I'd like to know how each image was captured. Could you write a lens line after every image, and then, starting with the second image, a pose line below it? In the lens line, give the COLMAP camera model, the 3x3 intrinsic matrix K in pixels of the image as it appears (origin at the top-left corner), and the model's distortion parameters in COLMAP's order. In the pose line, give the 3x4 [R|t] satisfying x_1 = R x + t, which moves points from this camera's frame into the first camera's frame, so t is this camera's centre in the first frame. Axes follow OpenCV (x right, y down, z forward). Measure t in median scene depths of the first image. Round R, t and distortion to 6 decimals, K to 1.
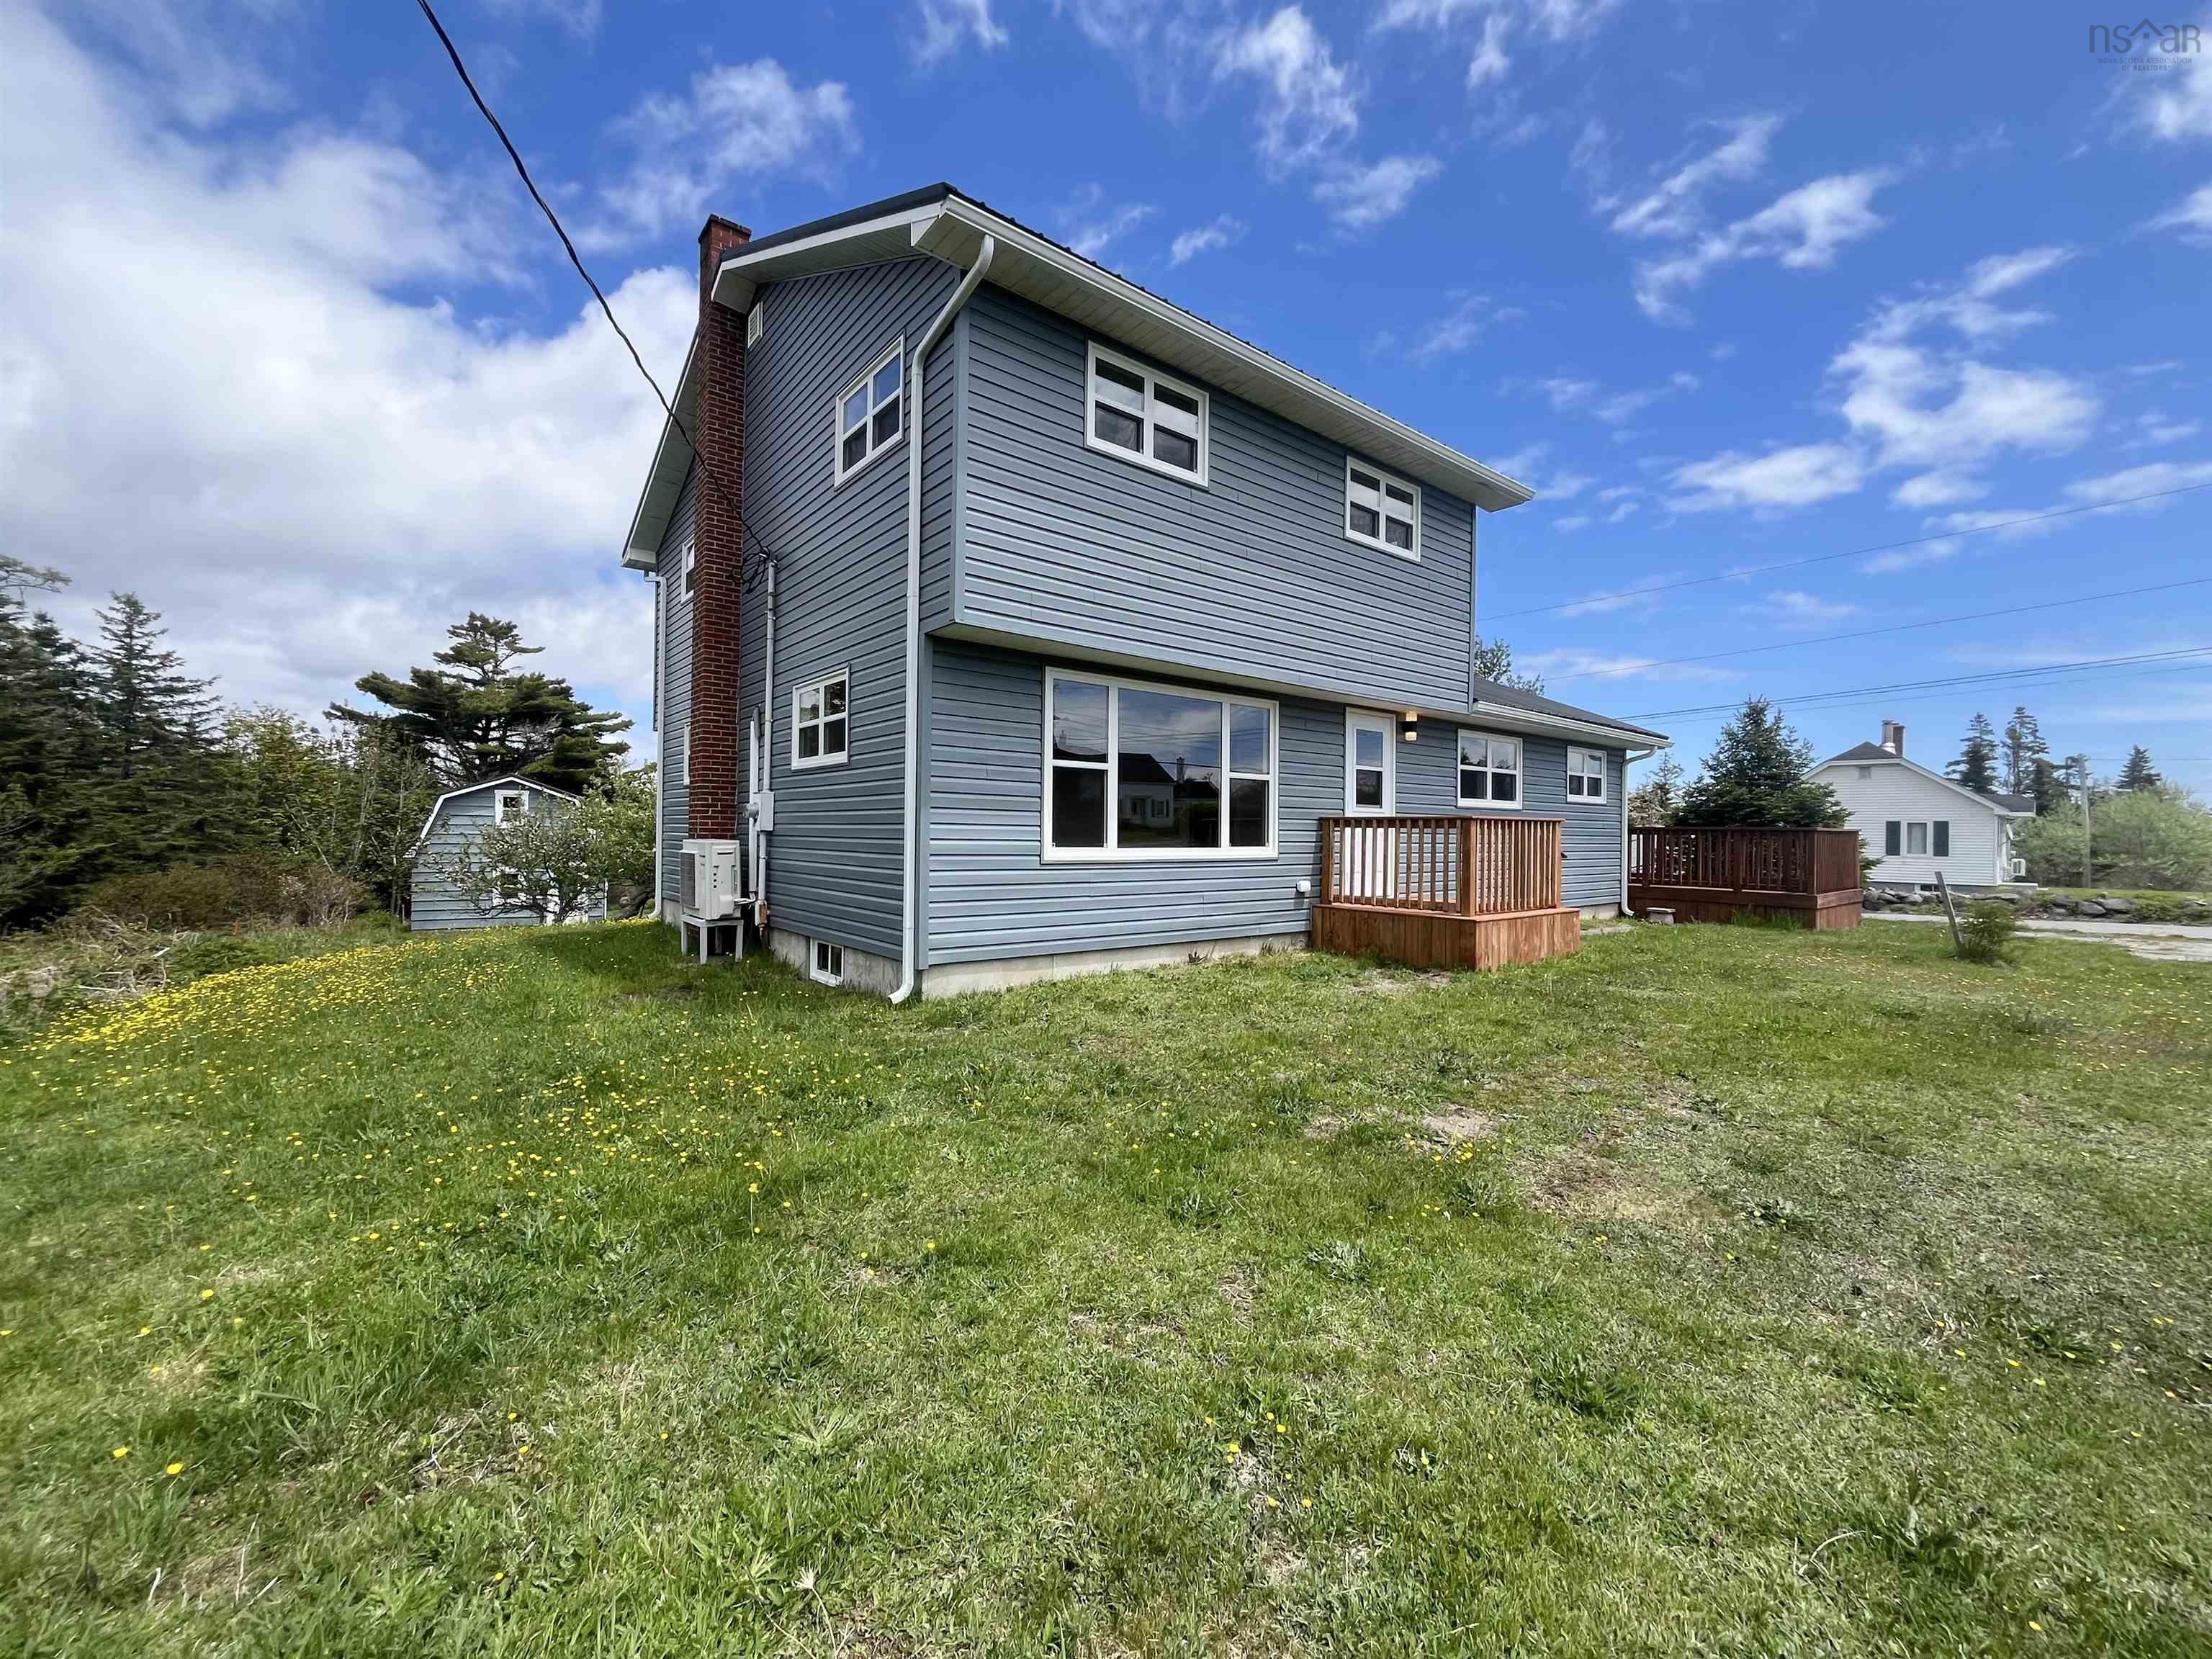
lens RADIAL K [[885.3, 0, 1072.1], [0, 885.3, 811.8], [0, 0, 1]] dist [0.000278, -0.000568]
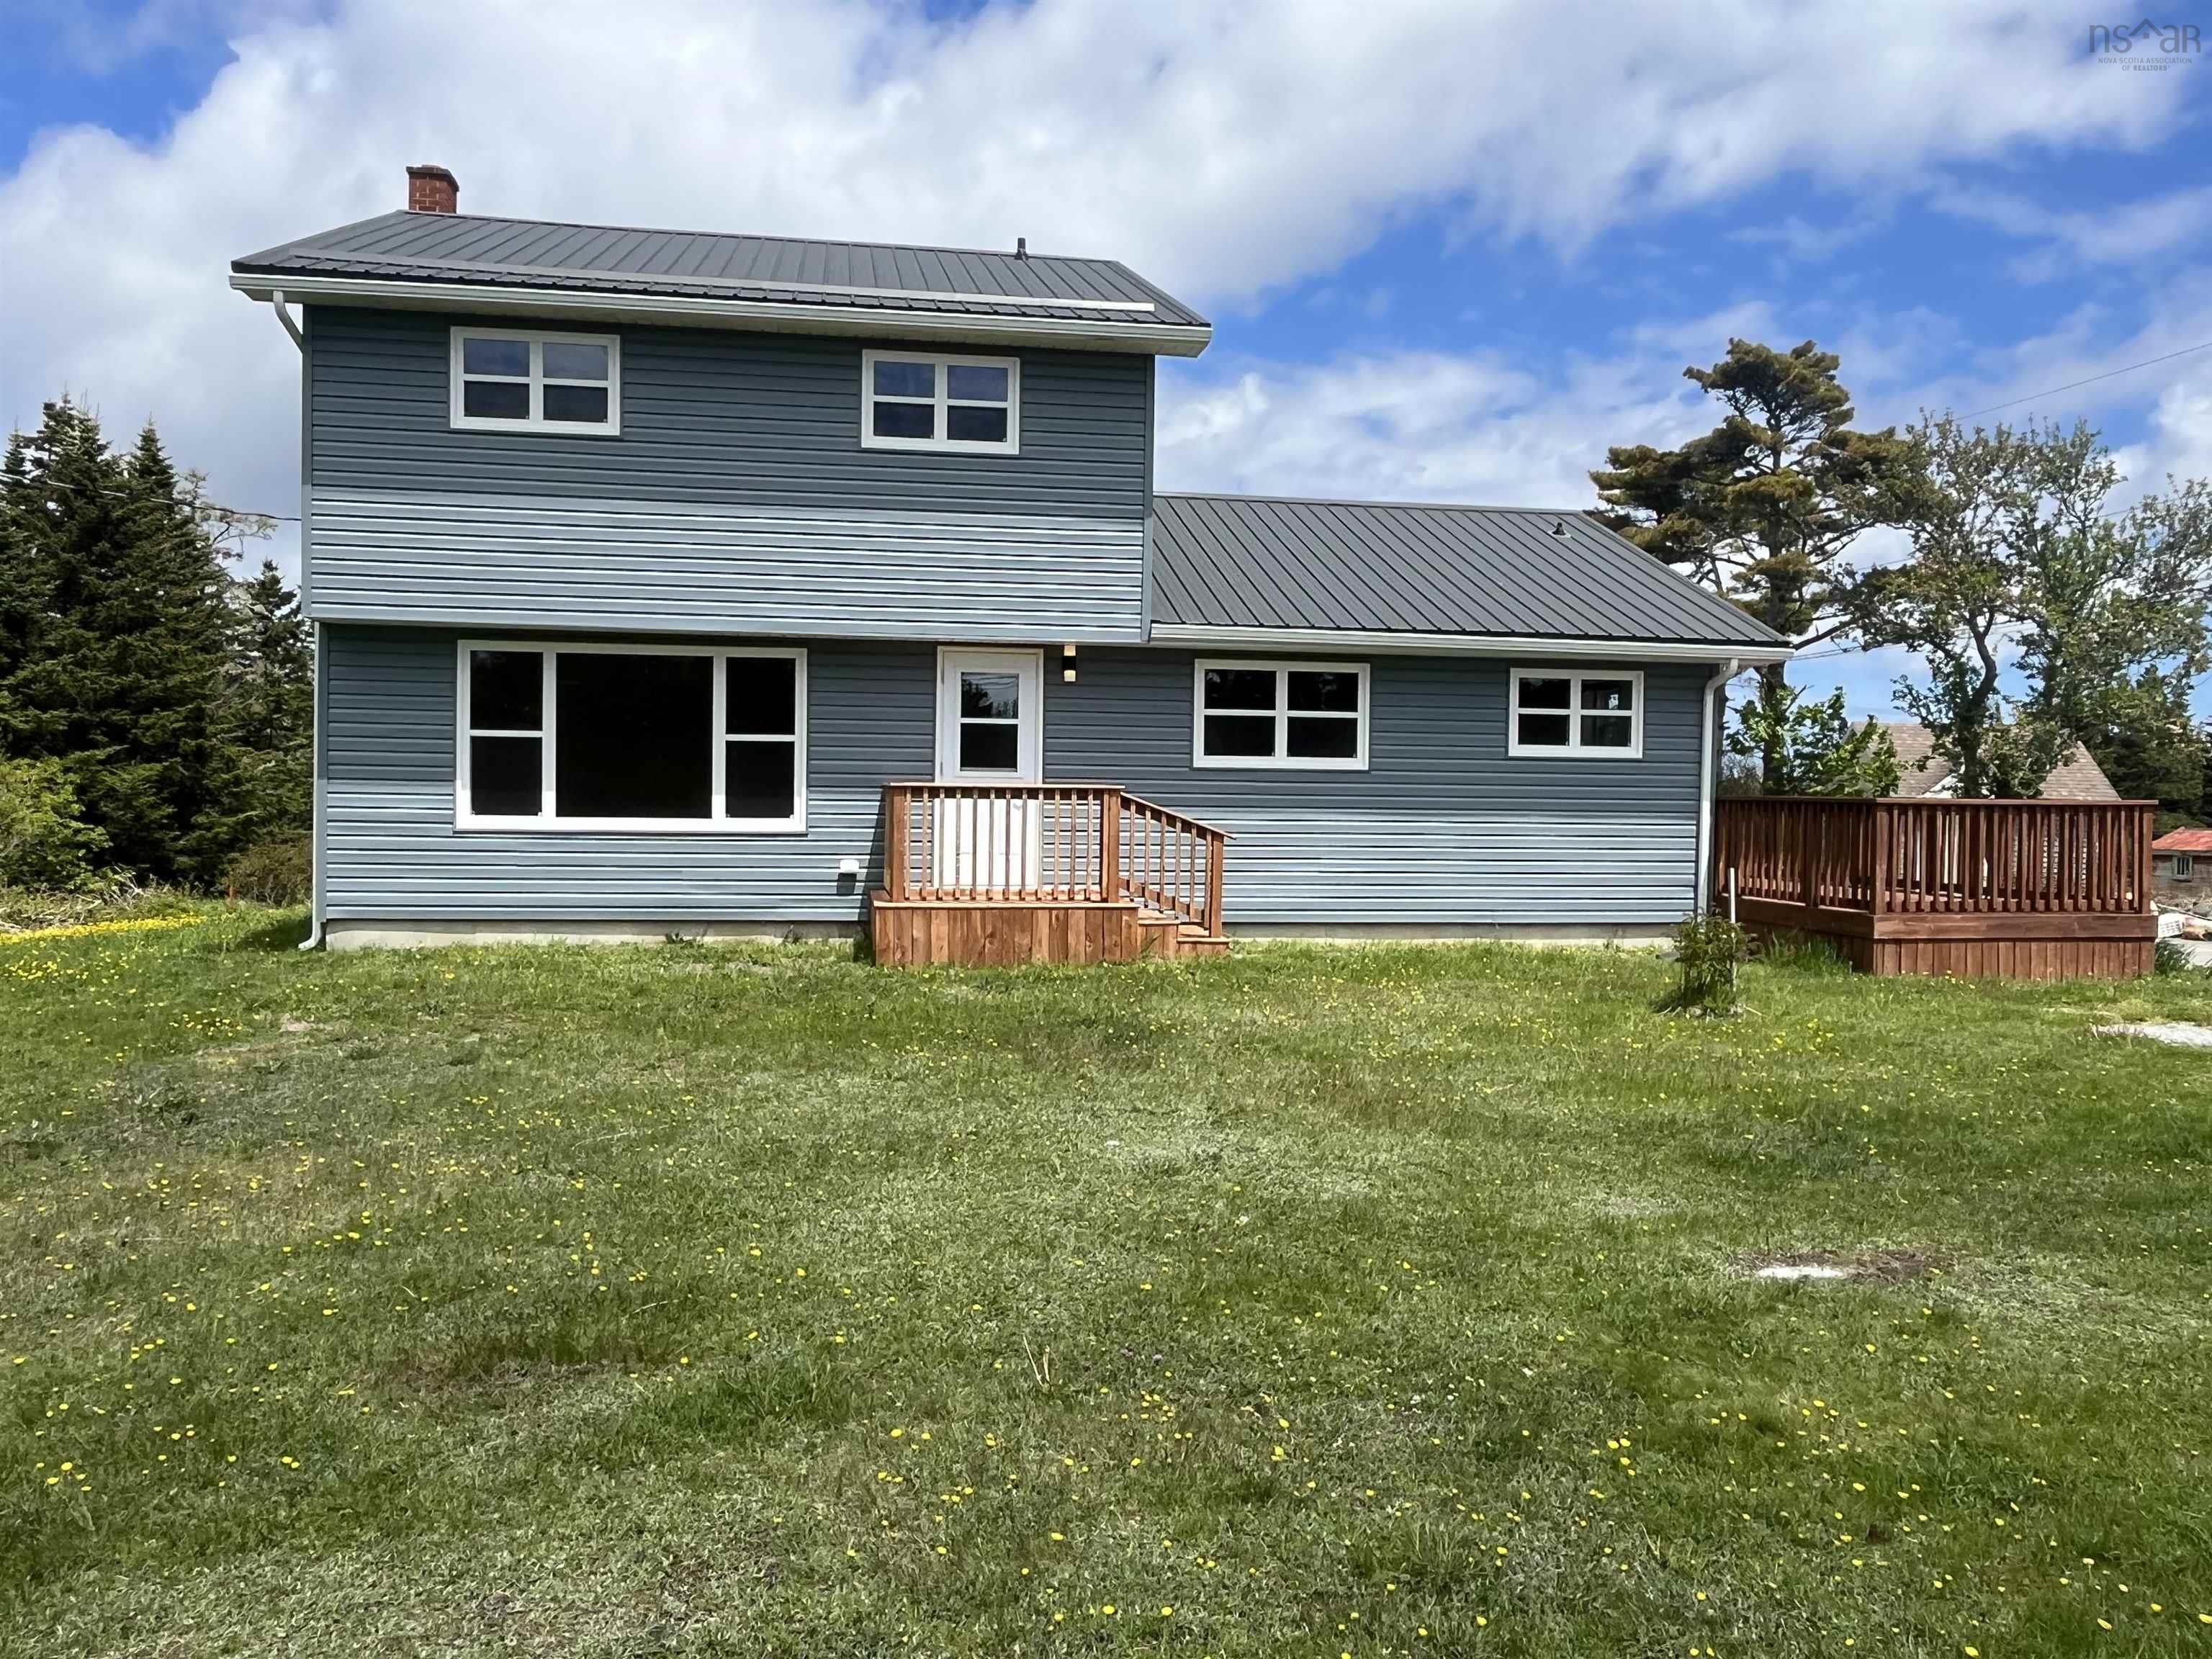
lens RADIAL K [[1645.7, 0, 1089.6], [0, 1645.7, 821.1], [0, 0, 1]] dist [-0.011256, 0.010731]
pose [[0.873682, 0.013322, -0.486315, 1.210860], [0.006453, 0.999220, 0.038966, -0.018721], [0.486454, -0.037182, 0.872915, -0.247998]]
